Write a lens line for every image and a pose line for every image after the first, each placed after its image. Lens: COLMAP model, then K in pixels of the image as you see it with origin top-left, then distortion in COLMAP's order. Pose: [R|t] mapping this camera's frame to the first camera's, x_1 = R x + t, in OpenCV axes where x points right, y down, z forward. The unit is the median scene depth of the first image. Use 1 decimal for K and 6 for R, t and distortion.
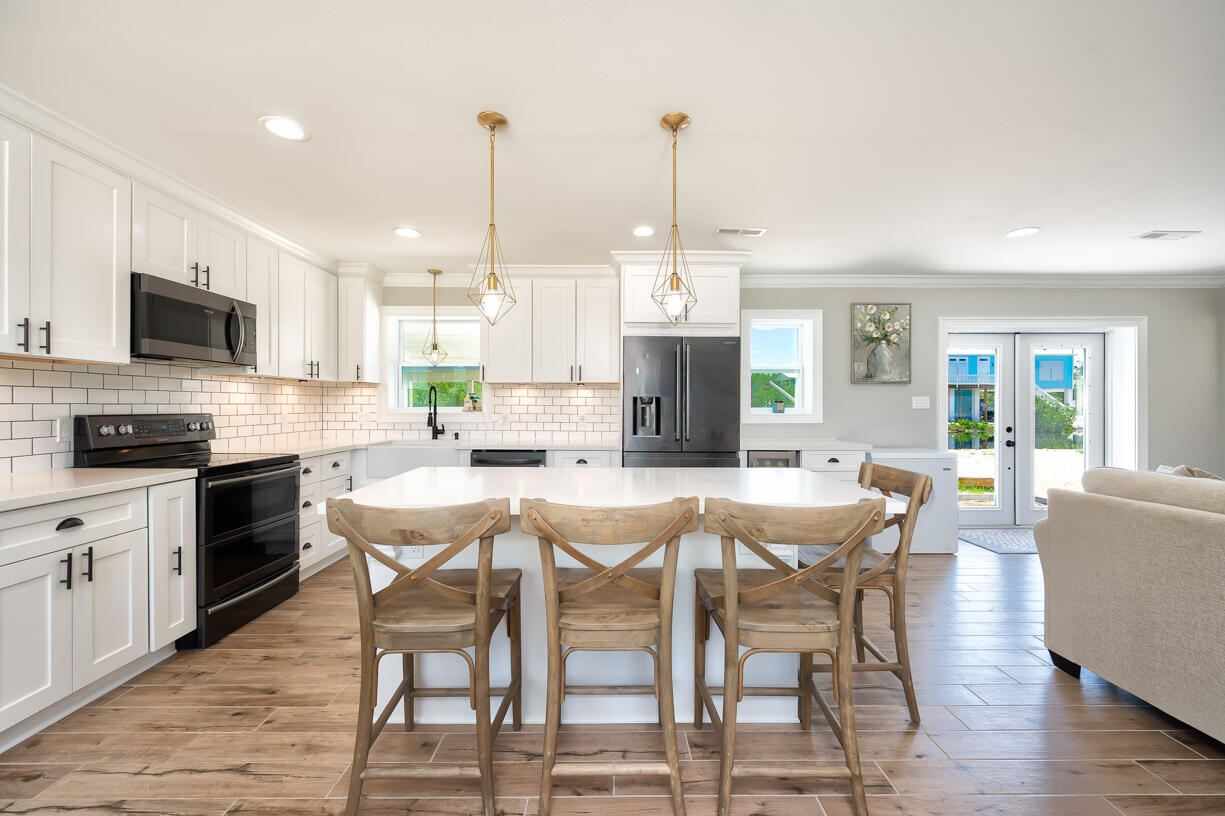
lens RADIAL K [[486.5, 0, 613.0], [0, 486.5, 404.4], [0, 0, 1]] dist [-0.000245, 0.000265]
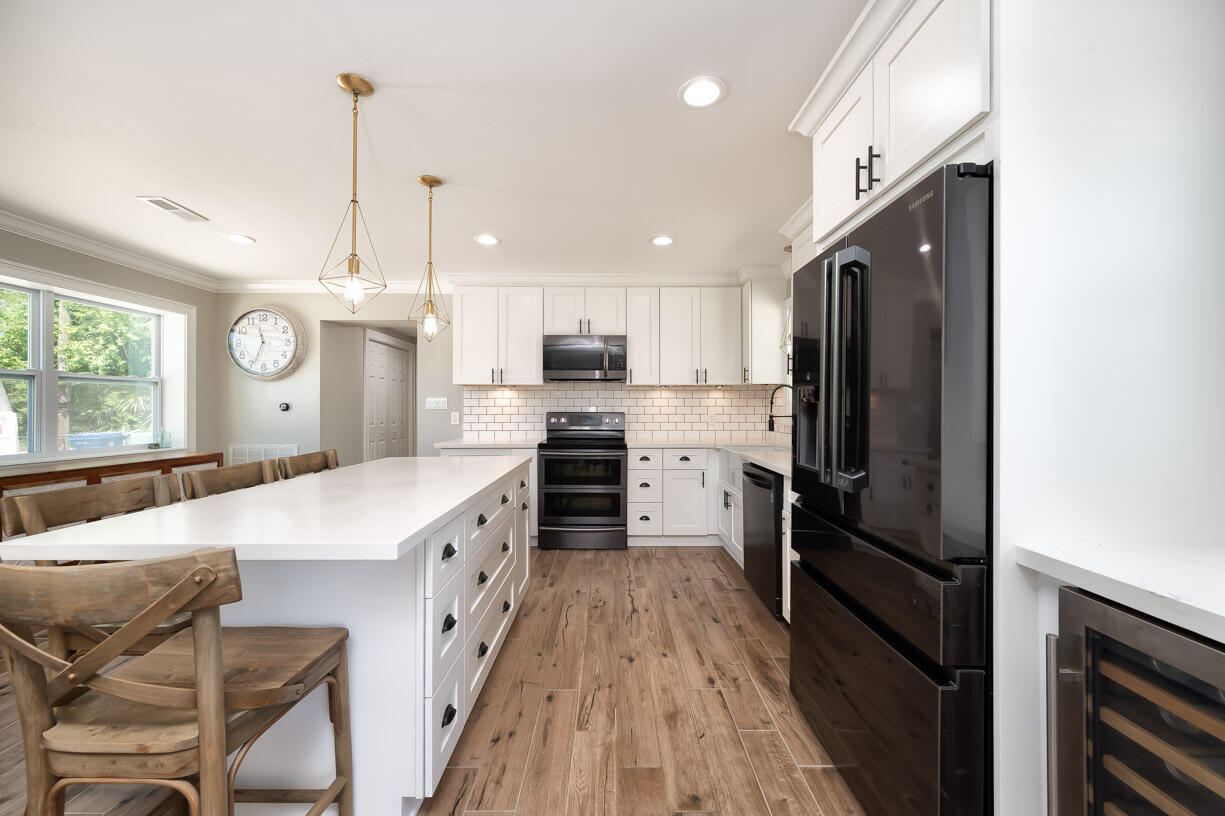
lens RADIAL K [[486.5, 0, 610.3], [0, 486.5, 406.6], [0, 0, 1]] dist [-0.000245, 0.000265]
pose [[0.008077, 0.002156, -0.999965, 0.646129], [-0.008091, 0.999965, 0.002090, -0.000839], [0.999935, 0.008073, 0.008094, 0.834383]]
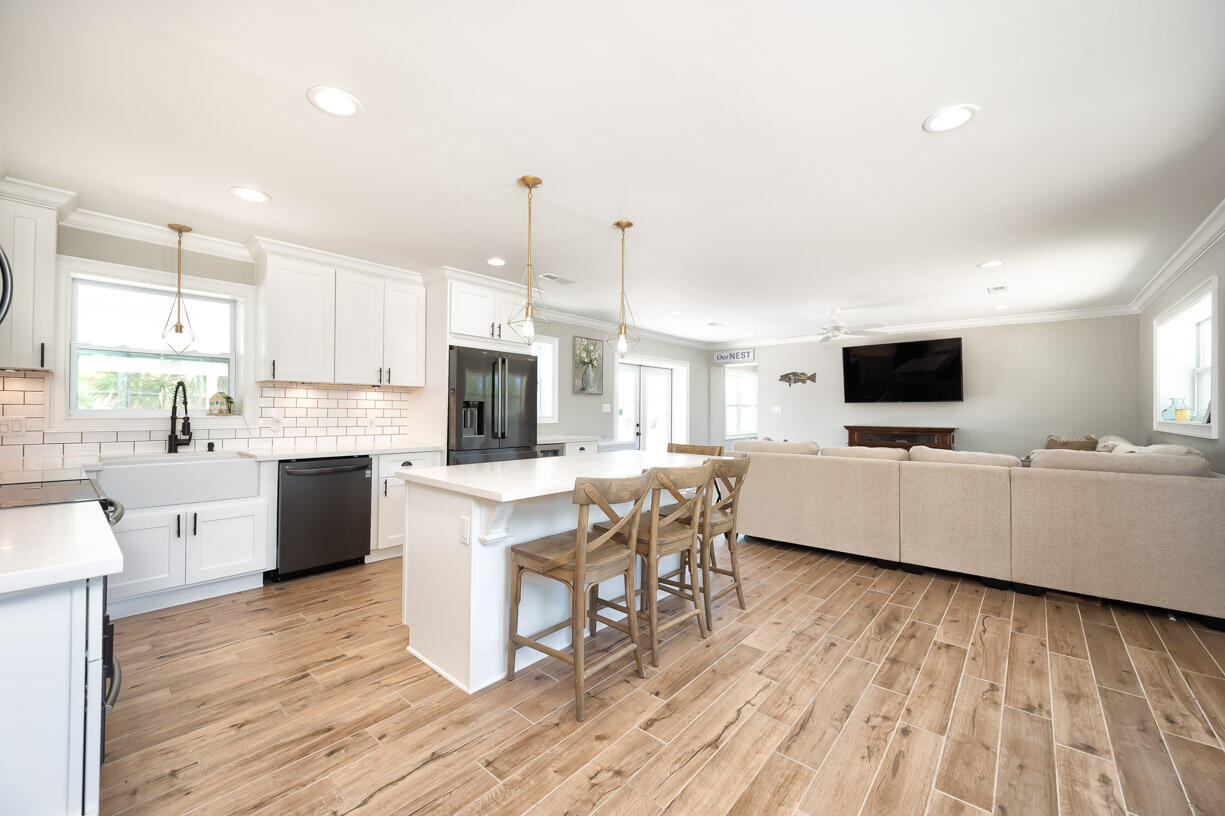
lens RADIAL K [[486.5, 0, 612.3], [0, 486.5, 405.7], [0, 0, 1]] dist [-0.000245, 0.000265]
pose [[0.657019, 0.011011, 0.753794, -0.541760], [-0.008434, 0.999938, -0.007255, -0.000294], [-0.753827, -0.001591, 0.657071, 0.011187]]
